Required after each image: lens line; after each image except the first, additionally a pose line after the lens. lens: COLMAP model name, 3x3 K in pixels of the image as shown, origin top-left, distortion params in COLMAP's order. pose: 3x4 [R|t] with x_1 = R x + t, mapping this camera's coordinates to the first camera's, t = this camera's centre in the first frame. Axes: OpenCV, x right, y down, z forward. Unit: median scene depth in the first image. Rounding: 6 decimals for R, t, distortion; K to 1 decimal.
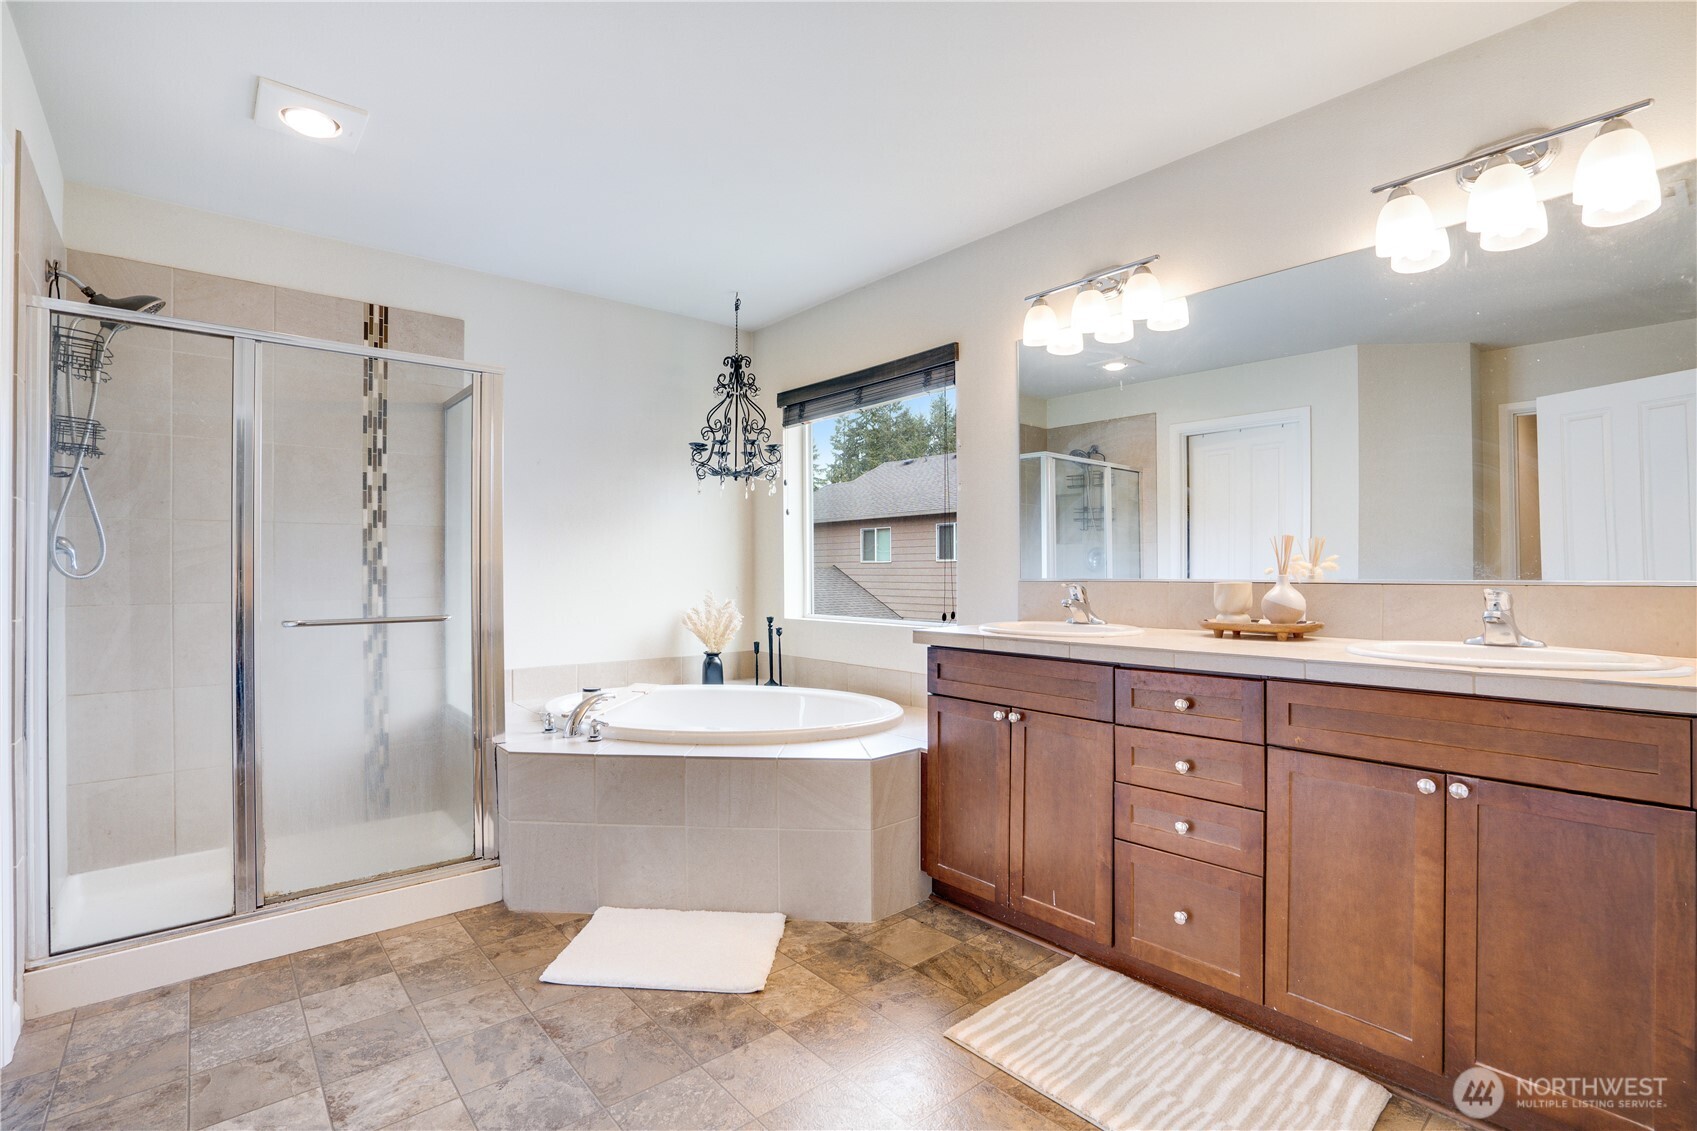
lens RADIAL K [[775.2, 0, 837.7], [0, 775.2, 571.9], [0, 0, 1]] dist [-0.018961, 0.001760]
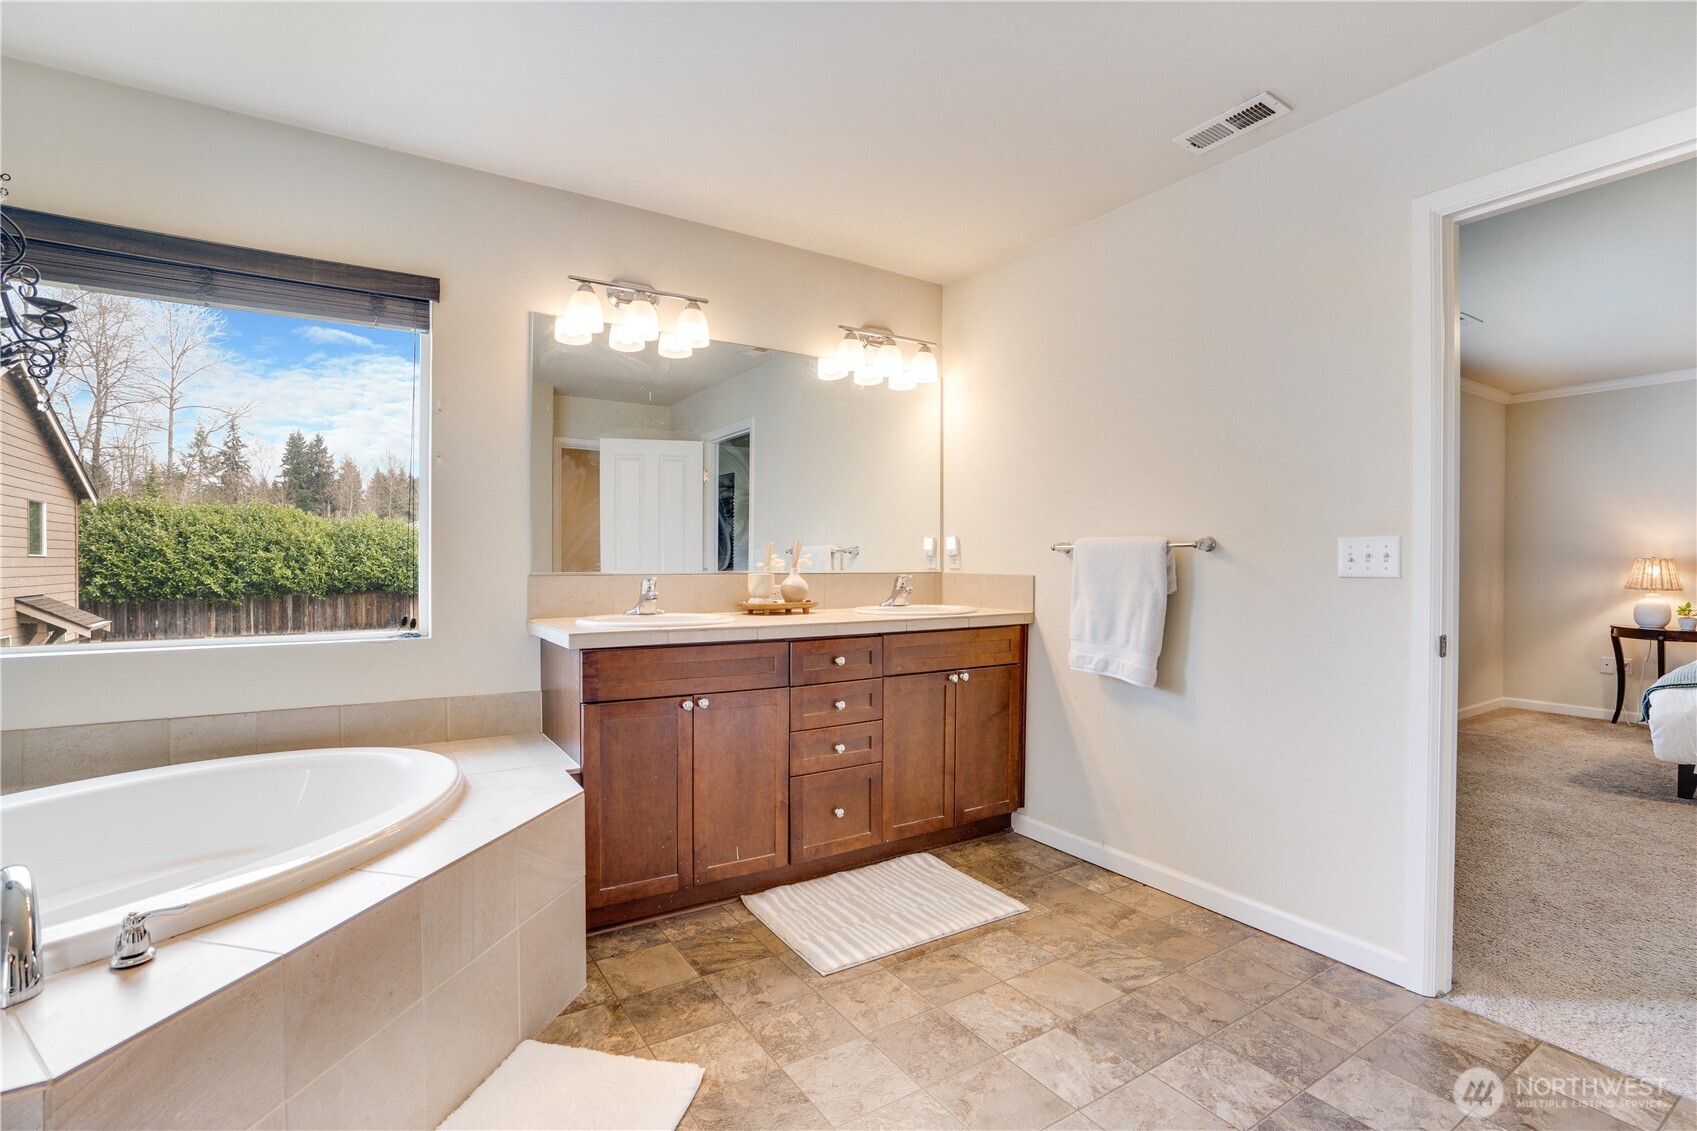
lens RADIAL K [[775.2, 0, 841.5], [0, 775.2, 563.8], [0, 0, 1]] dist [-0.018961, 0.001760]
pose [[0.168036, -0.004186, 0.985772, -0.824672], [-0.003753, 0.999981, 0.004886, -0.010968], [-0.985774, -0.004521, 0.168017, 0.663132]]
